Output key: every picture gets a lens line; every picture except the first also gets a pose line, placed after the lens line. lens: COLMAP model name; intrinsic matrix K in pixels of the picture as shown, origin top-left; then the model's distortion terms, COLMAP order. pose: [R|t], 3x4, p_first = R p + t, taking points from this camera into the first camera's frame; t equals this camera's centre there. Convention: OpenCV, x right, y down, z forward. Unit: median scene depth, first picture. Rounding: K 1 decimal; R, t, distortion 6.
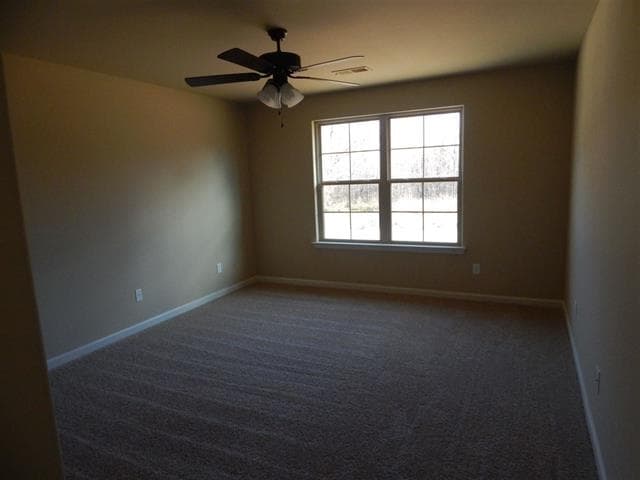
lens RADIAL K [[431.4, 0, 319.8], [0, 431.4, 239.6], [0, 0, 1]] dist [0.007486, 0.000669]
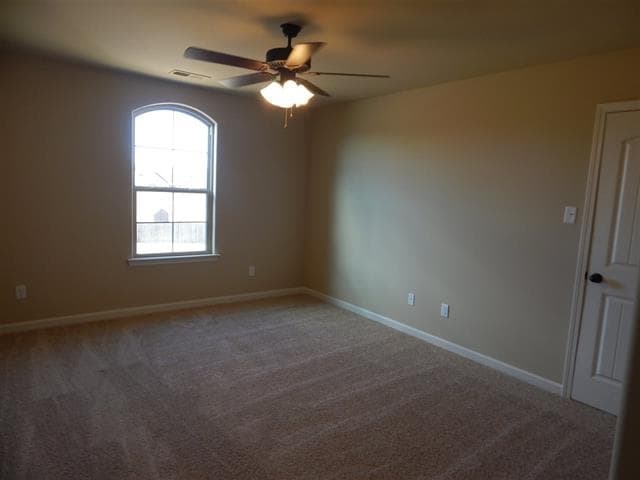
lens RADIAL K [[431.4, 0, 321.4], [0, 431.4, 240.6], [0, 0, 1]] dist [0.007486, 0.000669]
pose [[0.511487, -0.045448, 0.858089, -0.448935], [0.070807, 0.997433, 0.010622, -0.009909], [-0.856369, 0.055326, 0.513392, 0.223310]]
